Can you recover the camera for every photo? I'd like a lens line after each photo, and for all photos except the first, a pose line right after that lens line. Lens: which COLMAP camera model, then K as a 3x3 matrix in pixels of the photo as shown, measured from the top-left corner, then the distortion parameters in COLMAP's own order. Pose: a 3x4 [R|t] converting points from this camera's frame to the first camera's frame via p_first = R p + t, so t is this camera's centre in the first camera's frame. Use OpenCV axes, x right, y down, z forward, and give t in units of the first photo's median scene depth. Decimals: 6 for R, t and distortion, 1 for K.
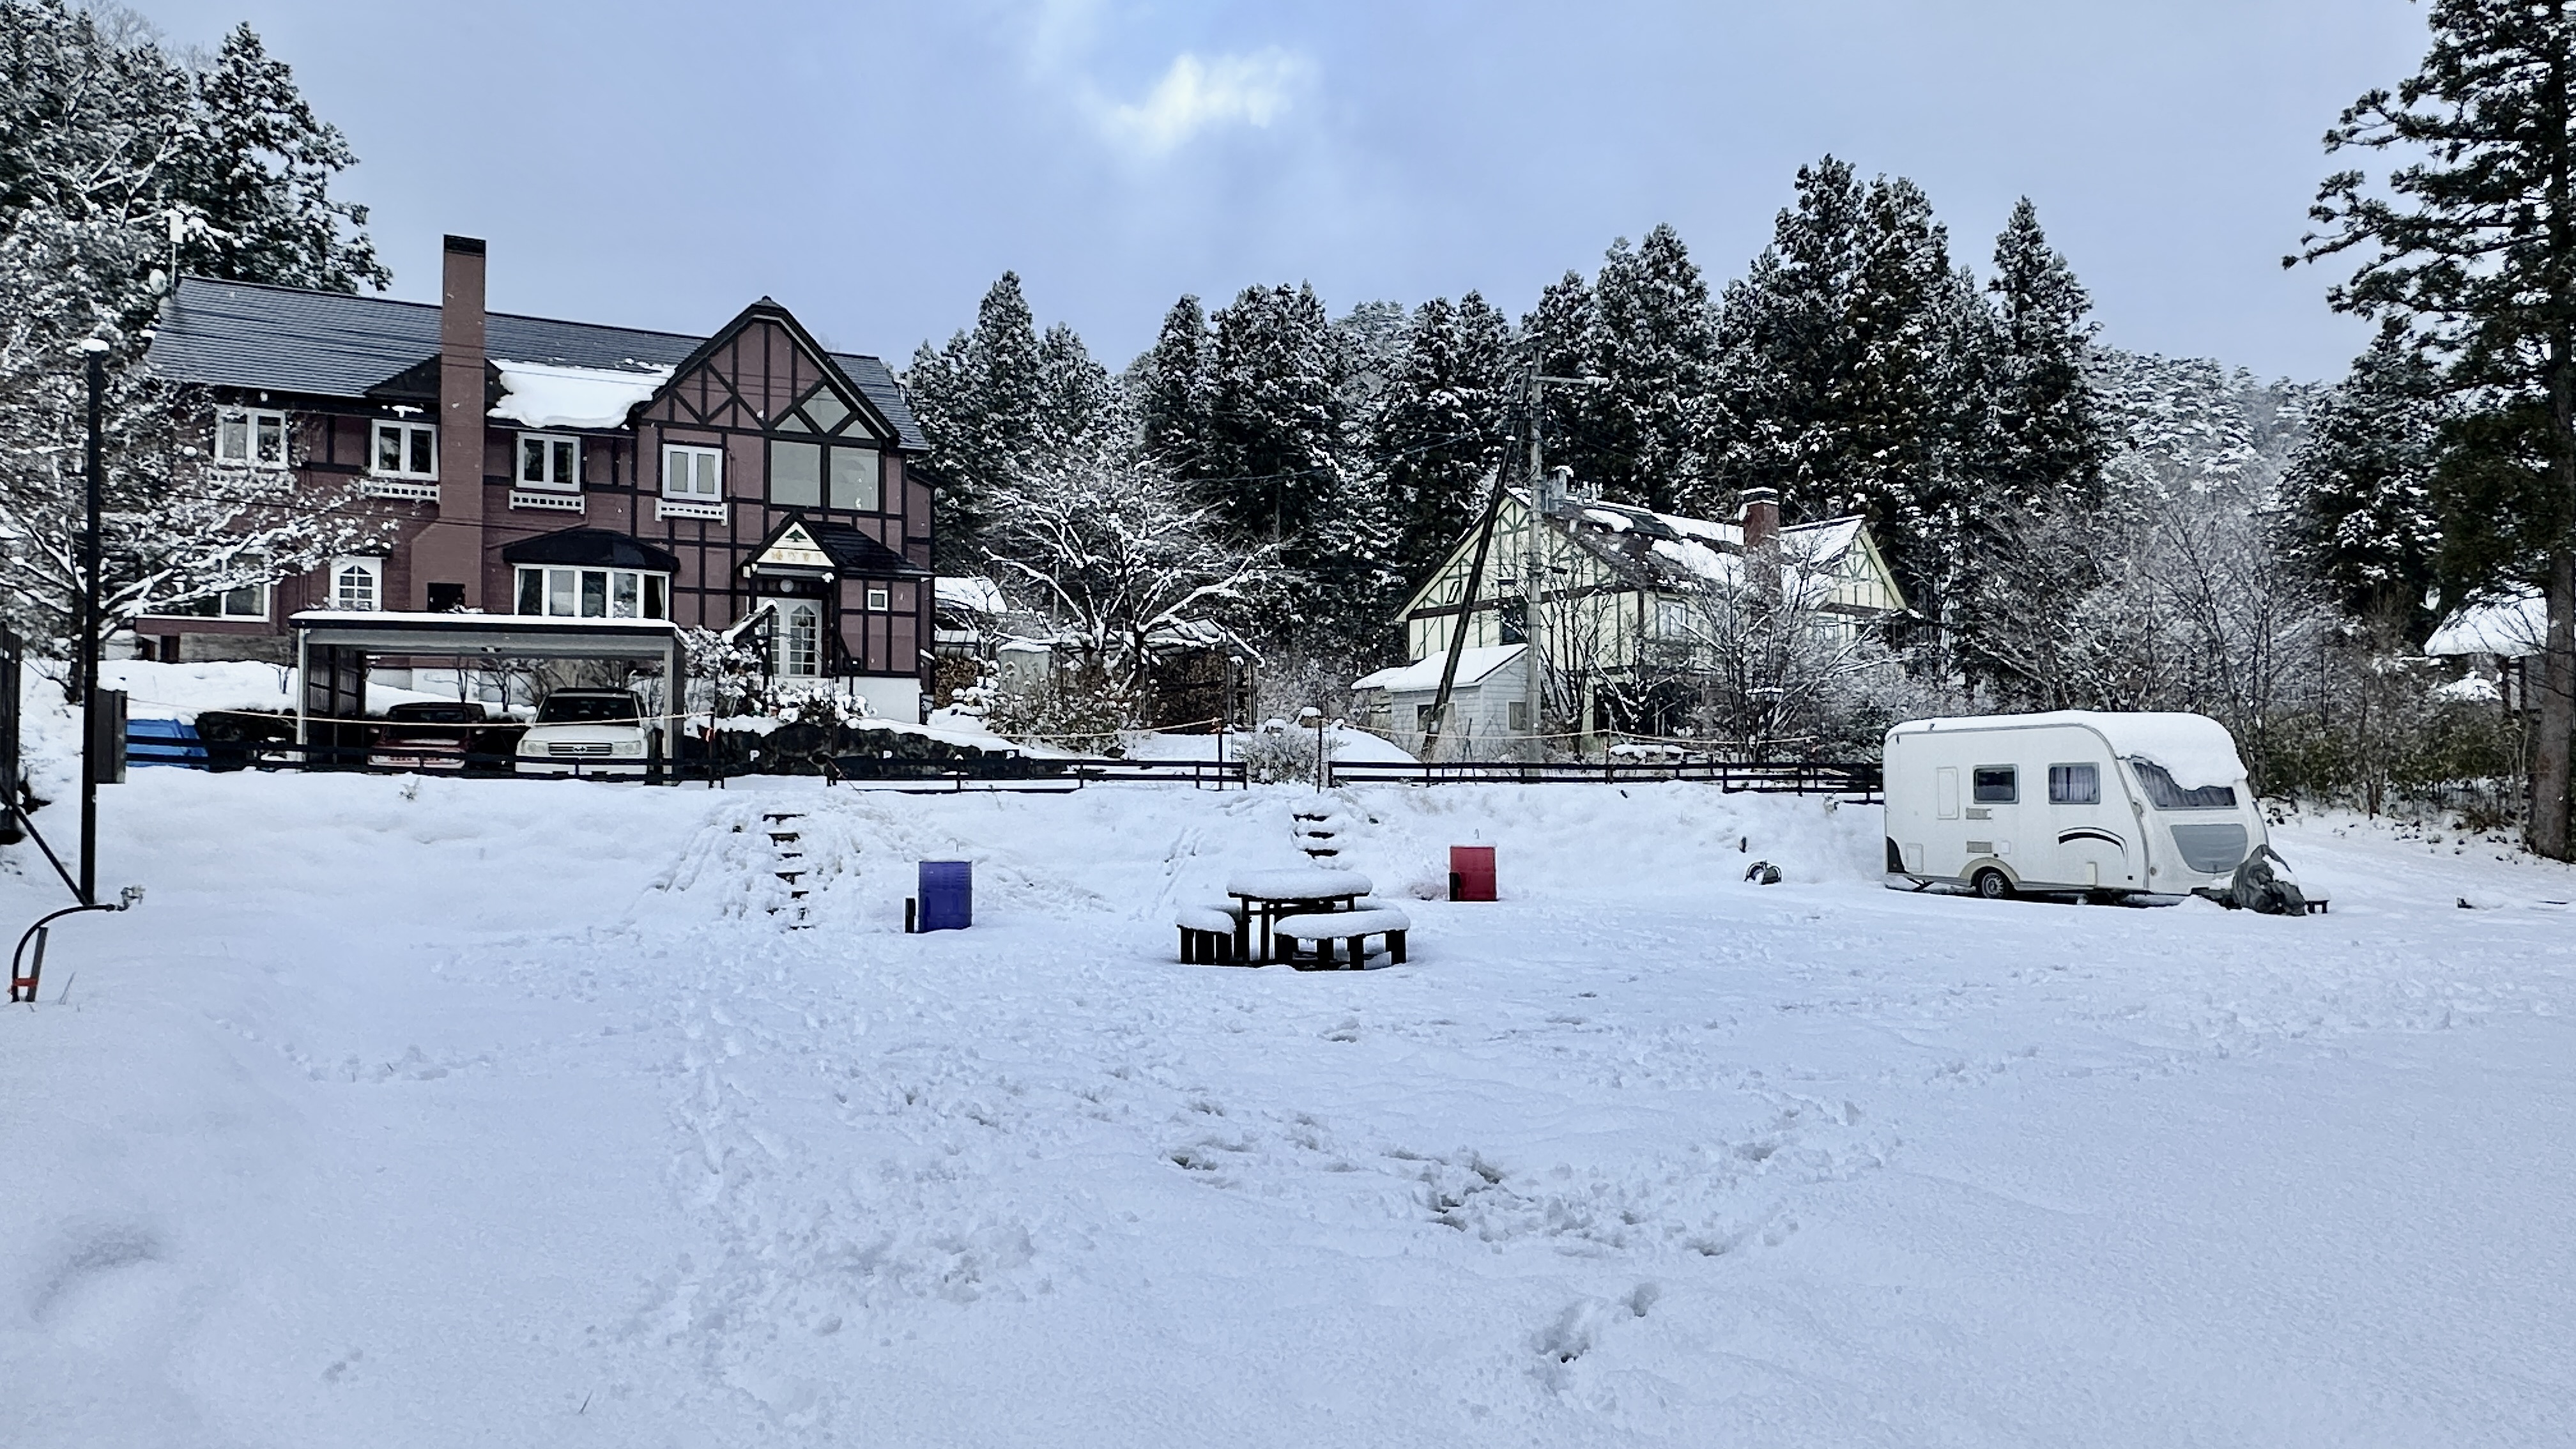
lens RADIAL K [[1678.6, 0, 1288.0], [0, 1678.6, 724.5], [0, 0, 1]] dist [-0.001060, -0.000046]
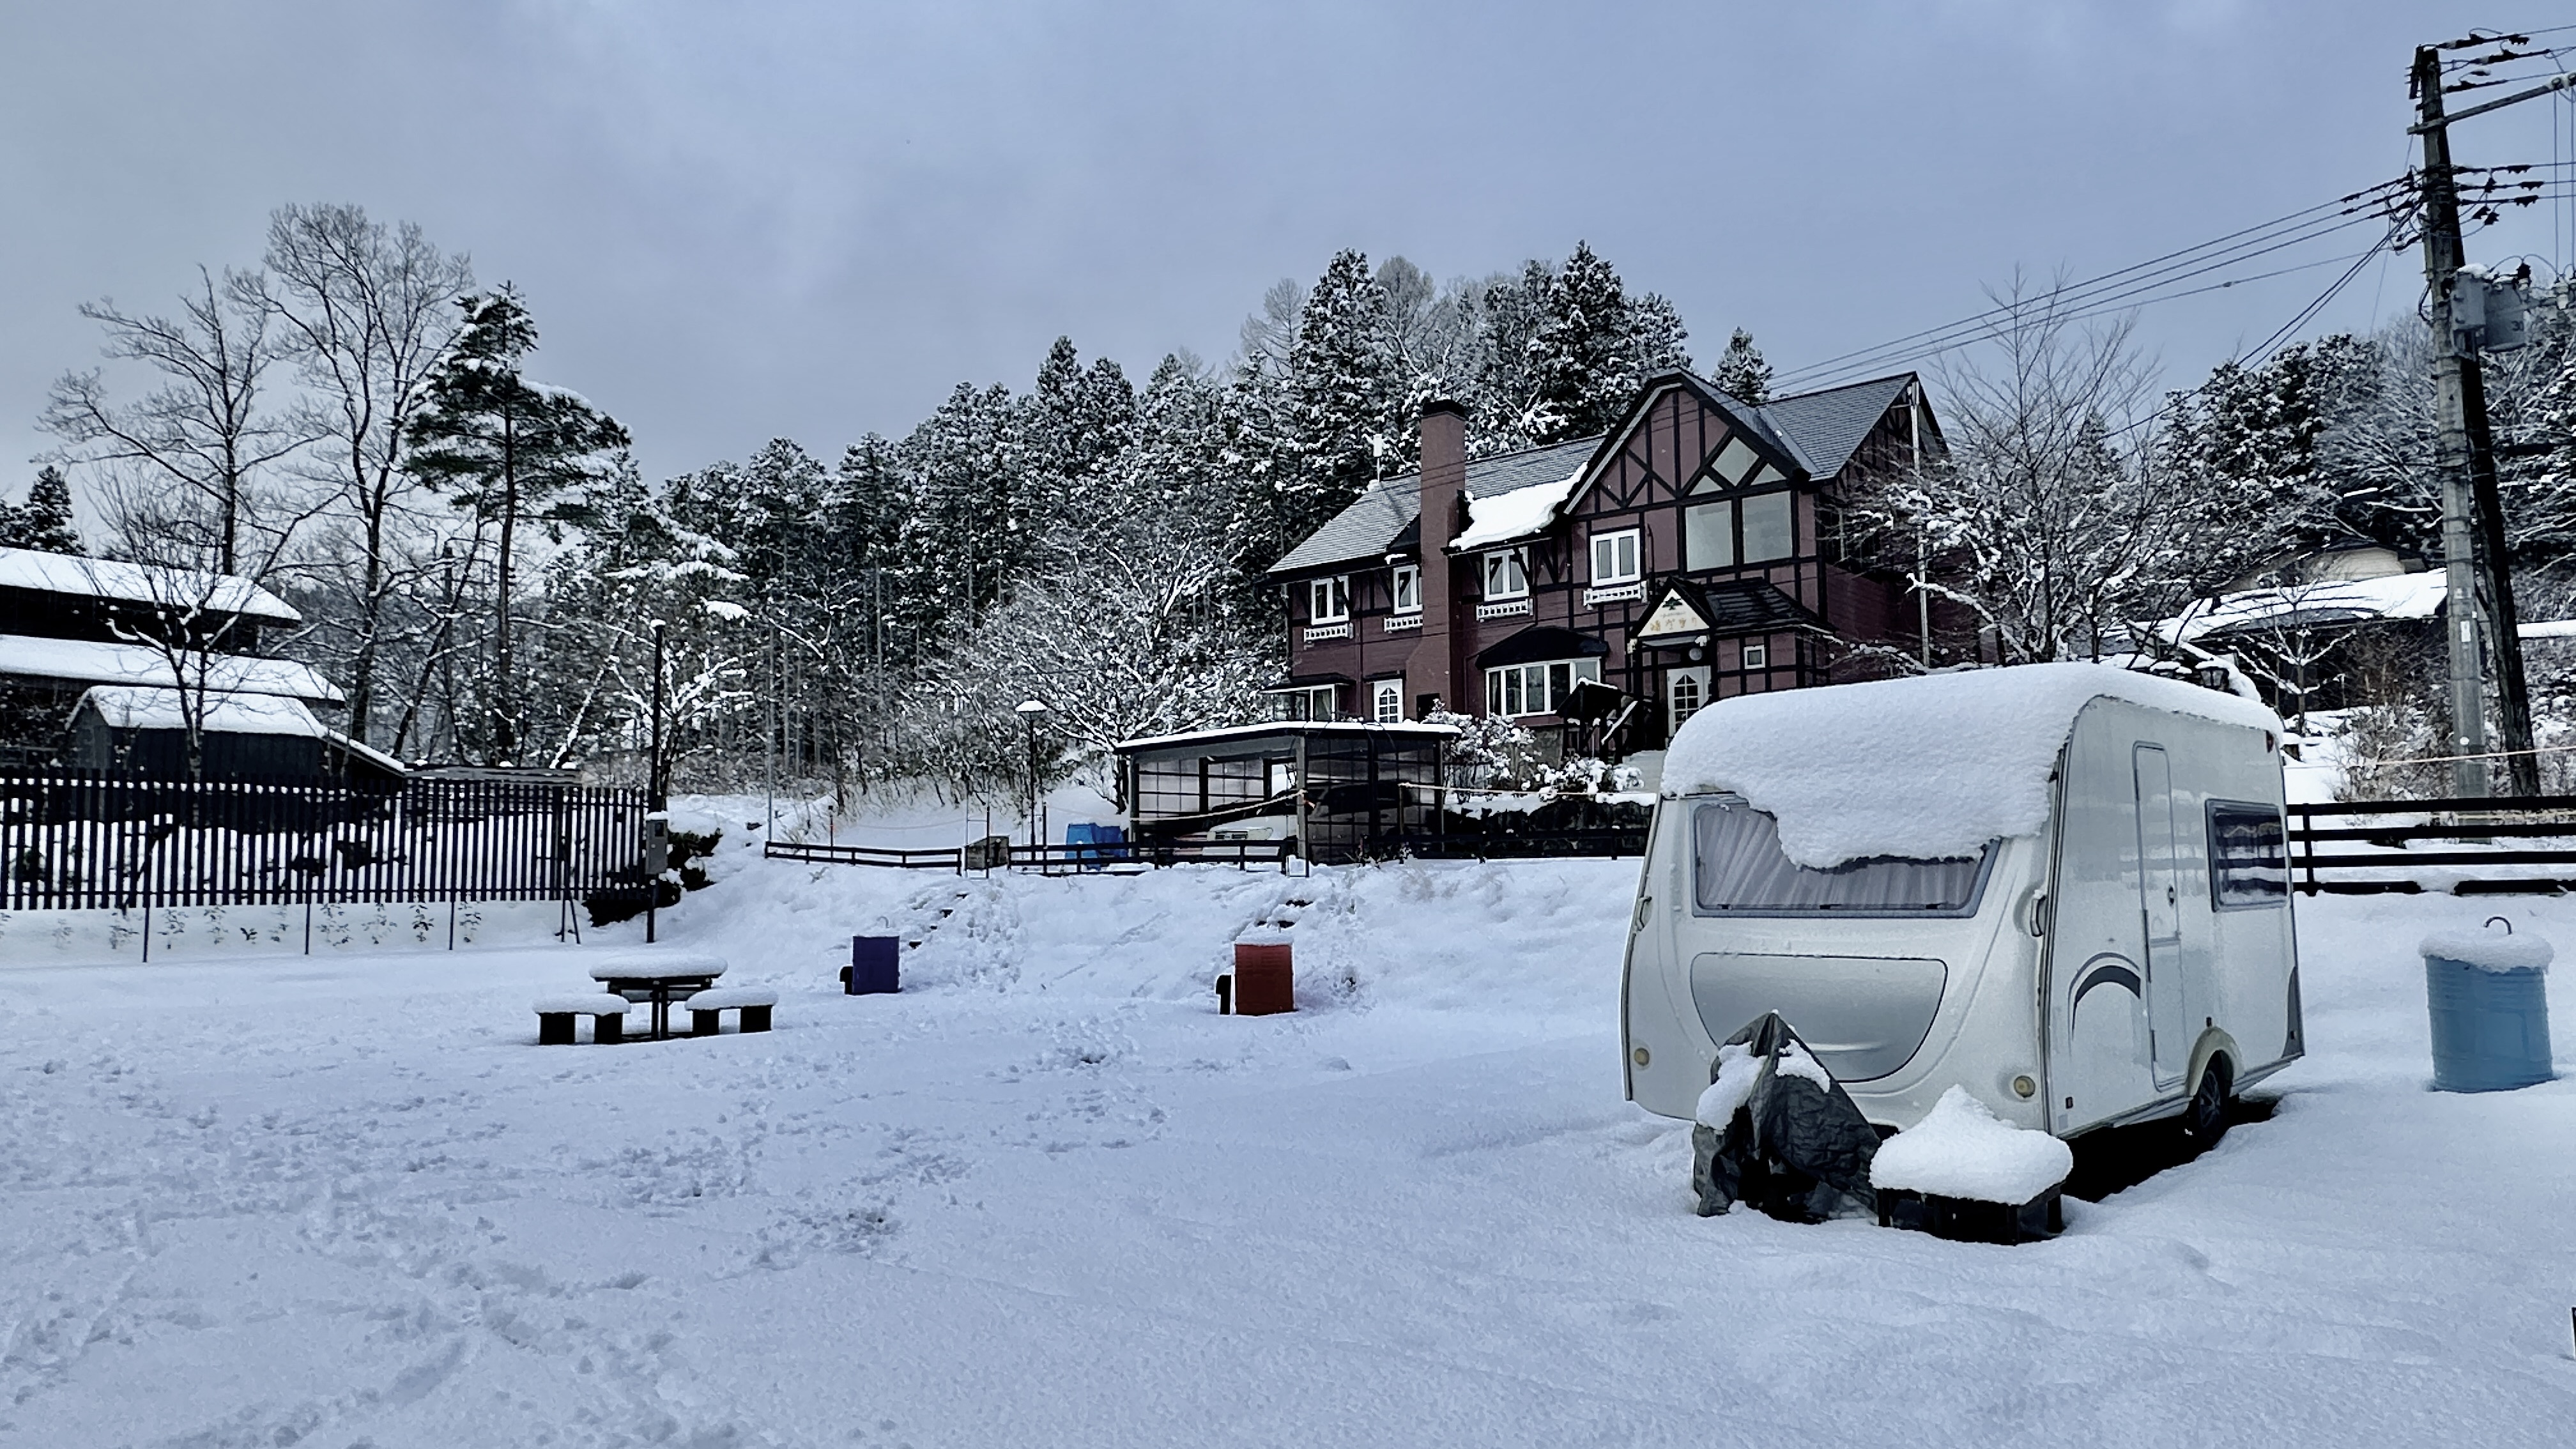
lens RADIAL K [[1678.6, 0, 1288.0], [0, 1678.6, 724.5], [0, 0, 1]] dist [-0.001060, -0.000046]
pose [[0.345613, -0.082659, -0.934729, 0.530645], [0.042866, 0.996464, -0.072268, 0.017689], [0.937397, -0.015091, 0.347934, 0.454595]]
